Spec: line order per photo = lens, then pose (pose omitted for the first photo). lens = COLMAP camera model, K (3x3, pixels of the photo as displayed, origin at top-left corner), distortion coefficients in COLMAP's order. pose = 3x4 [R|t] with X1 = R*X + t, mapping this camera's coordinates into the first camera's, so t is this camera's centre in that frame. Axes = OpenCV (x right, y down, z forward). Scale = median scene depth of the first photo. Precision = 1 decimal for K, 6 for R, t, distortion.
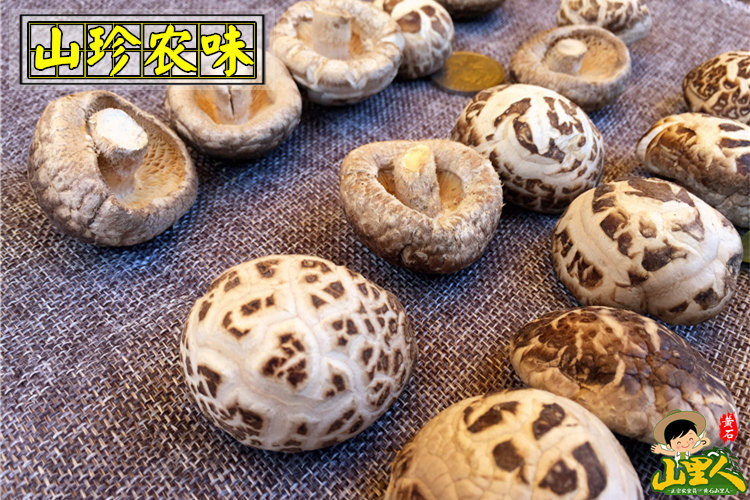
lens RADIAL K [[694.8, 0, 375.0], [0, 694.8, 250.0], [0, 0, 1]] dist [0.069661, -0.165614]
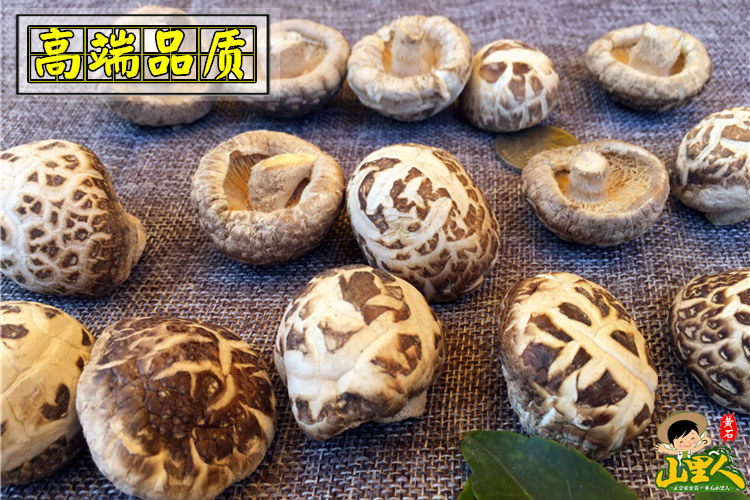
lens RADIAL K [[694.8, 0, 375.0], [0, 694.8, 250.0], [0, 0, 1]] dist [0.069661, -0.165614]
pose [[0.617856, 0.508043, -0.600122, 0.836563], [-0.515581, 0.838016, 0.178620, -0.269708], [0.593658, 0.199050, 0.779711, 0.269236]]
